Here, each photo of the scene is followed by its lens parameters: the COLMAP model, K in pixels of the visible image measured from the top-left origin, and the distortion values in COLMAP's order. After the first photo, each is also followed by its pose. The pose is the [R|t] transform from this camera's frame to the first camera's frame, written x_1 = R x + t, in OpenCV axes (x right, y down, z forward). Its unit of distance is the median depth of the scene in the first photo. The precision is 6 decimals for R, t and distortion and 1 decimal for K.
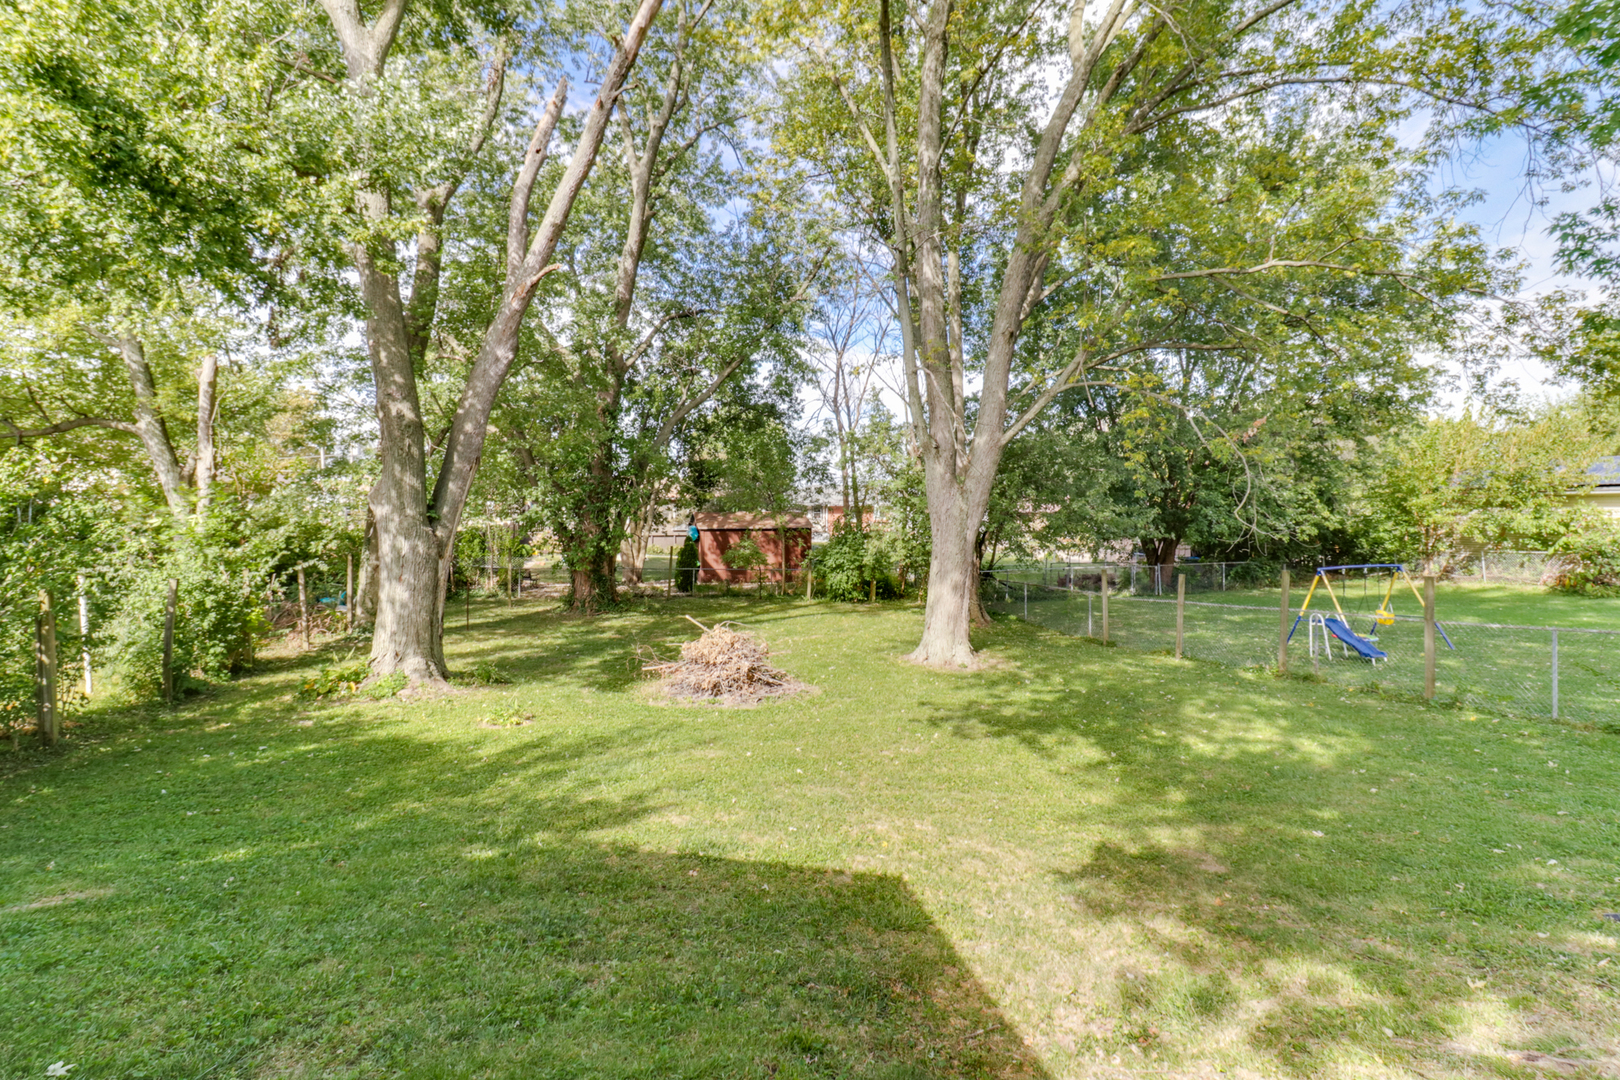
lens RADIAL K [[750.0, 0, 826.5], [0, 750.0, 505.2], [0, 0, 1]] dist [0.023221, -0.006032]
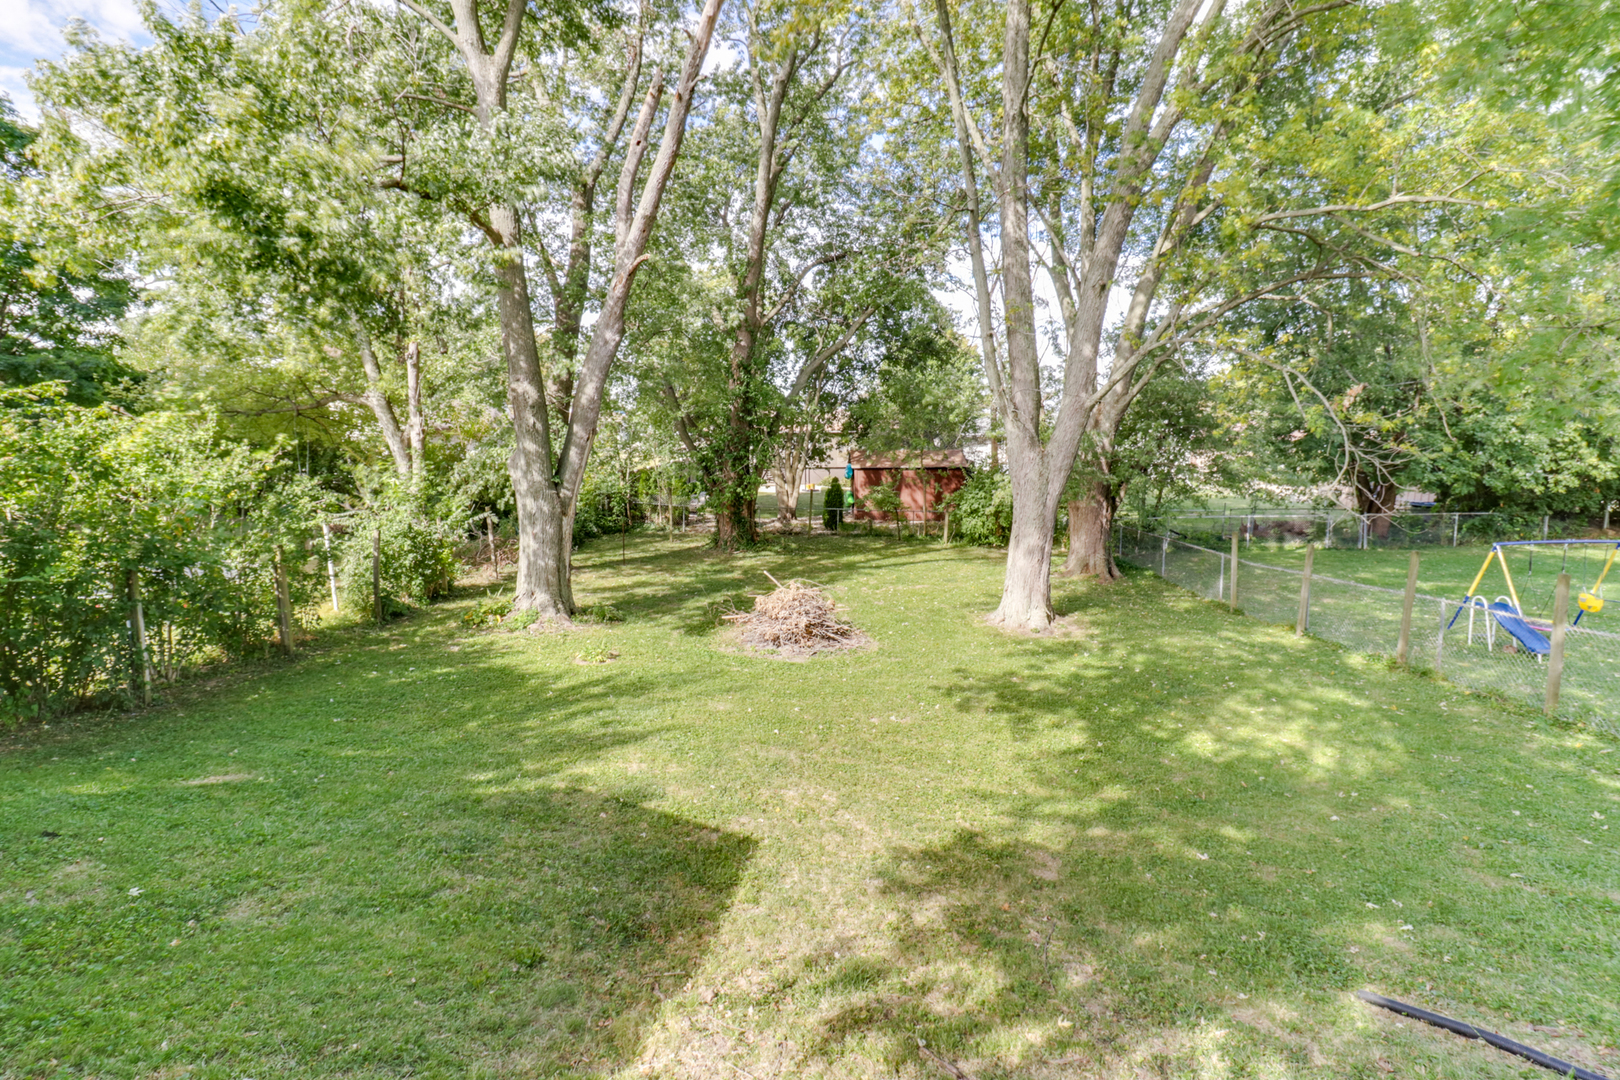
lens RADIAL K [[750.0, 0, 824.2], [0, 750.0, 508.6], [0, 0, 1]] dist [0.023221, -0.006032]
pose [[0.960925, 0.025256, -0.275656, 0.182606], [0.005153, 0.994024, 0.109036, -0.059101], [0.276762, -0.106196, 0.955052, -0.022264]]
